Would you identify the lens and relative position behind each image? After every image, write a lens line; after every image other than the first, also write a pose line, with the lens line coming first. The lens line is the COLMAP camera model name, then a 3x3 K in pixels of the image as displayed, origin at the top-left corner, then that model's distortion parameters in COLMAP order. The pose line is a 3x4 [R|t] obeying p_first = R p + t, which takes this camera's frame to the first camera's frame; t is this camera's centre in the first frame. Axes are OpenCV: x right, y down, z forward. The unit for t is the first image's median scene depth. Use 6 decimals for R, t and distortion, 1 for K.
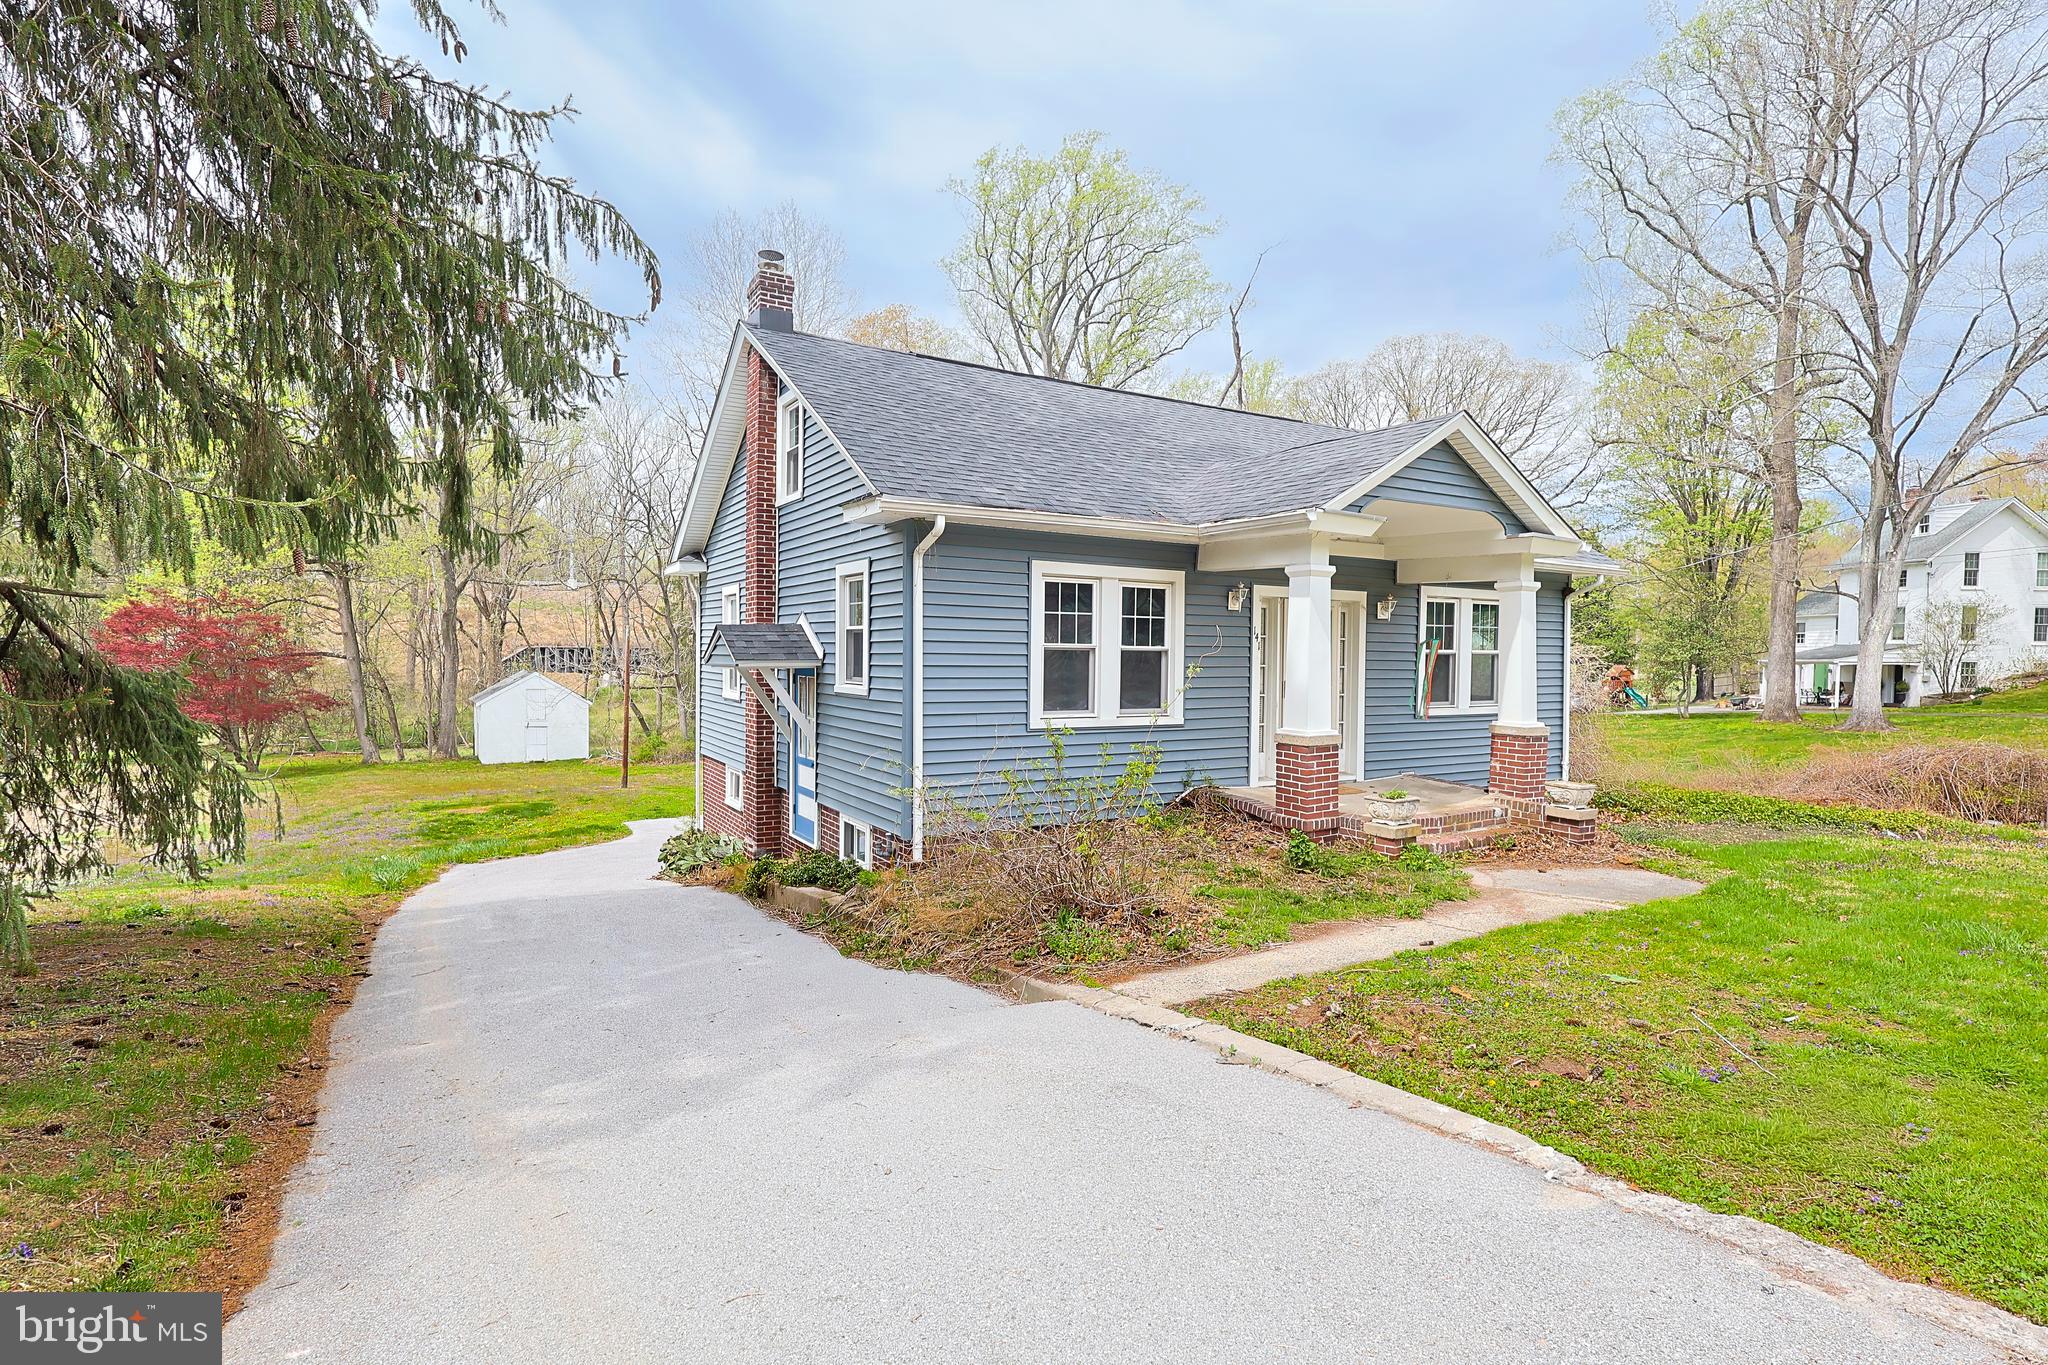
lens RADIAL K [[981.1, 0, 1024.0], [0, 981.1, 682.5], [0, 0, 1]] dist [0.000186, 0.000006]
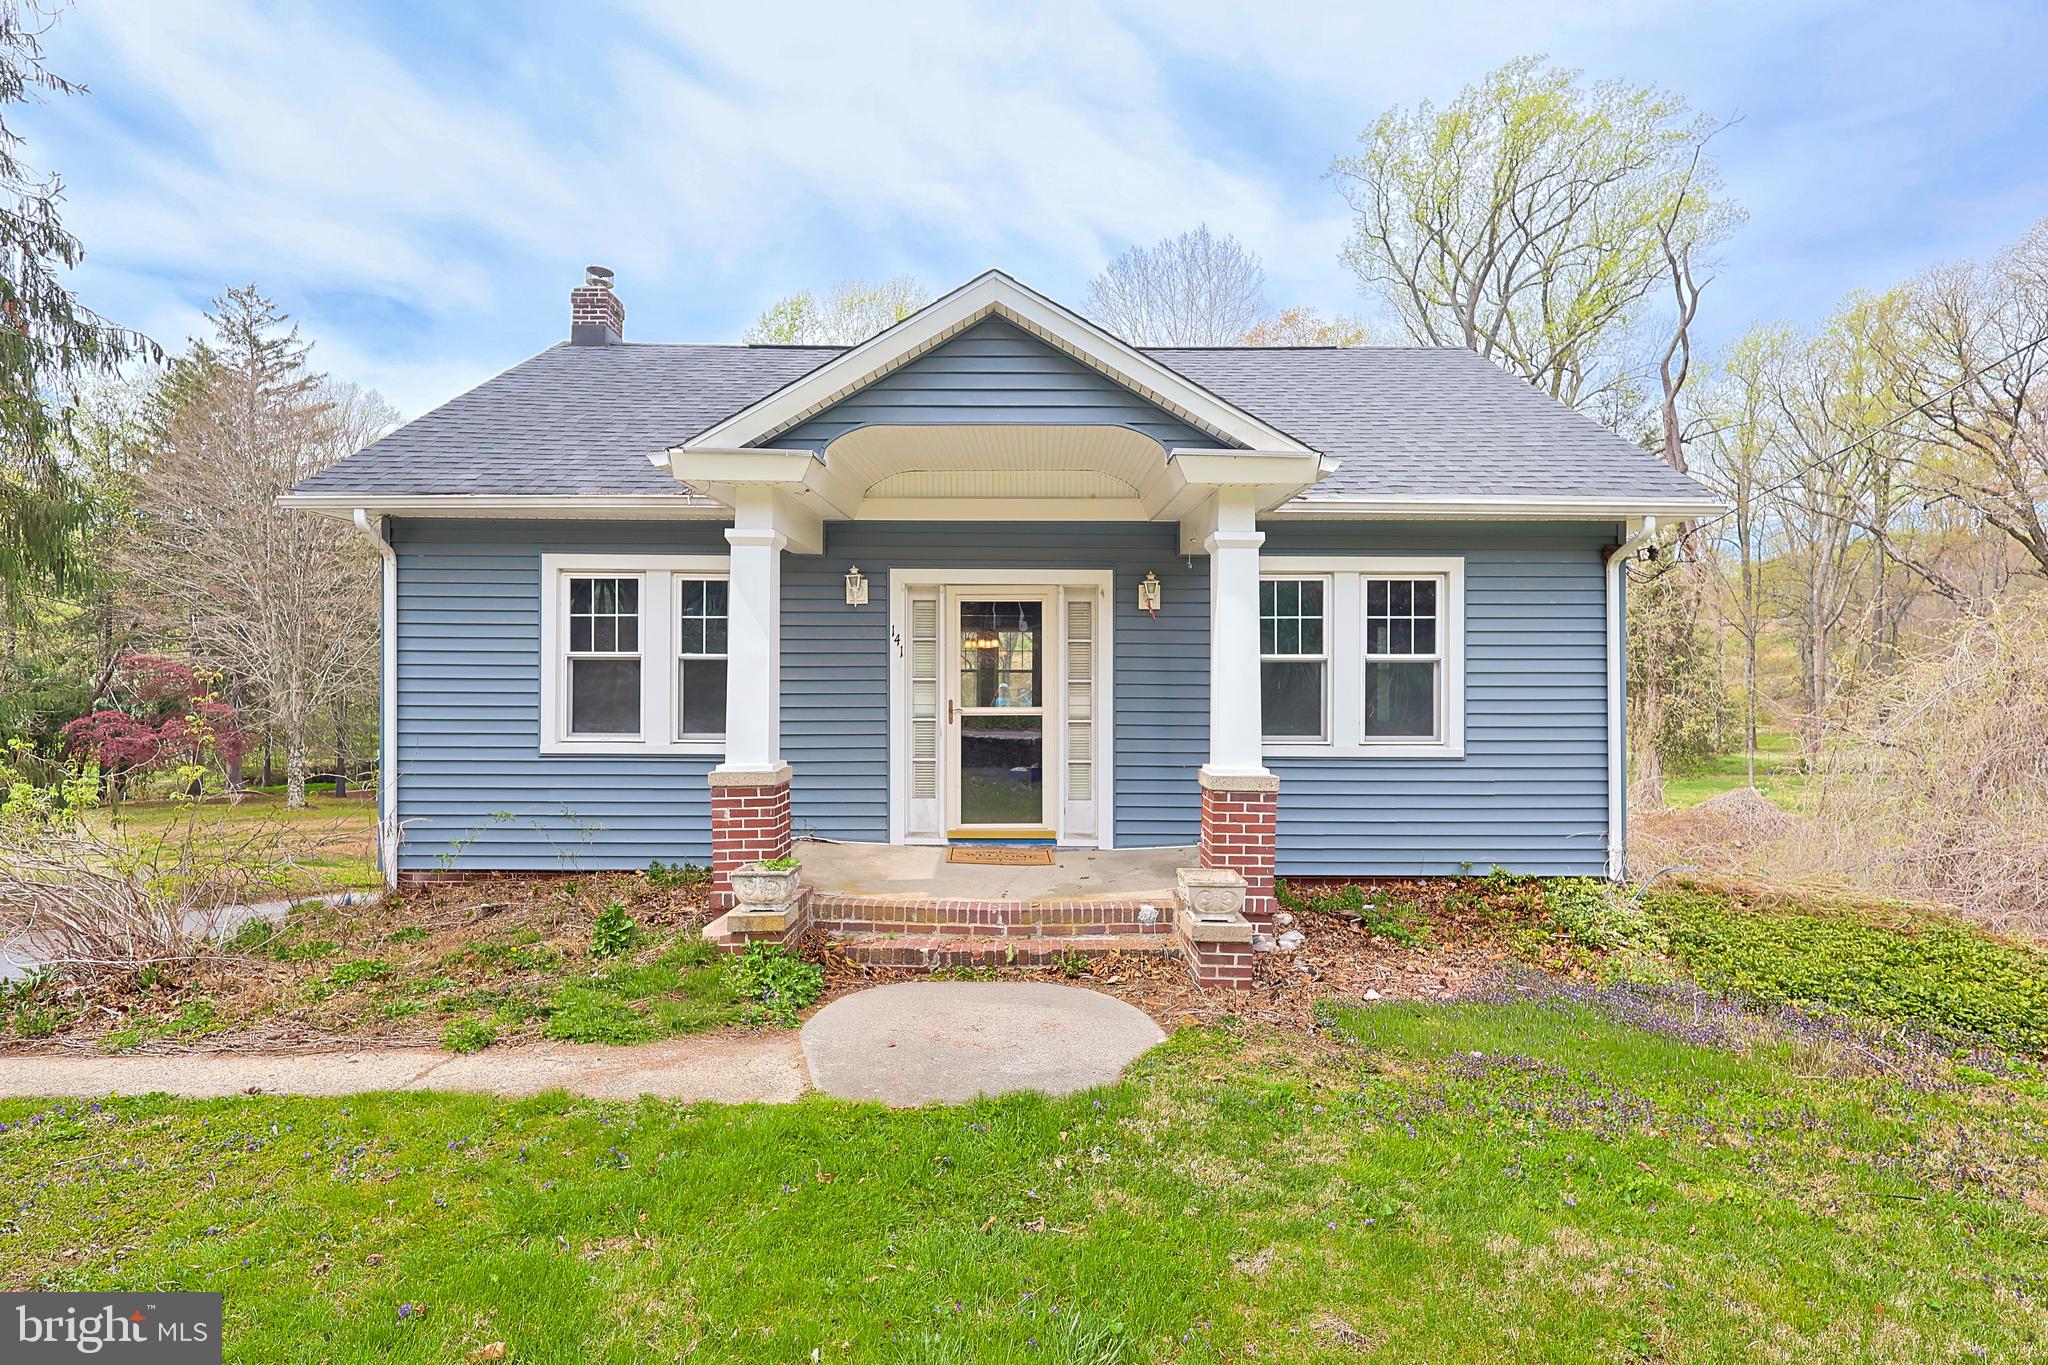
lens RADIAL K [[1014.2, 0, 1024.0], [0, 1014.2, 682.5], [0, 0, 1]] dist [-0.000726, -0.000131]
pose [[0.860856, -0.008334, -0.508781, 0.533905], [-0.001856, 0.999808, -0.019517, 0.001517], [0.508846, 0.017745, 0.860675, 0.301597]]
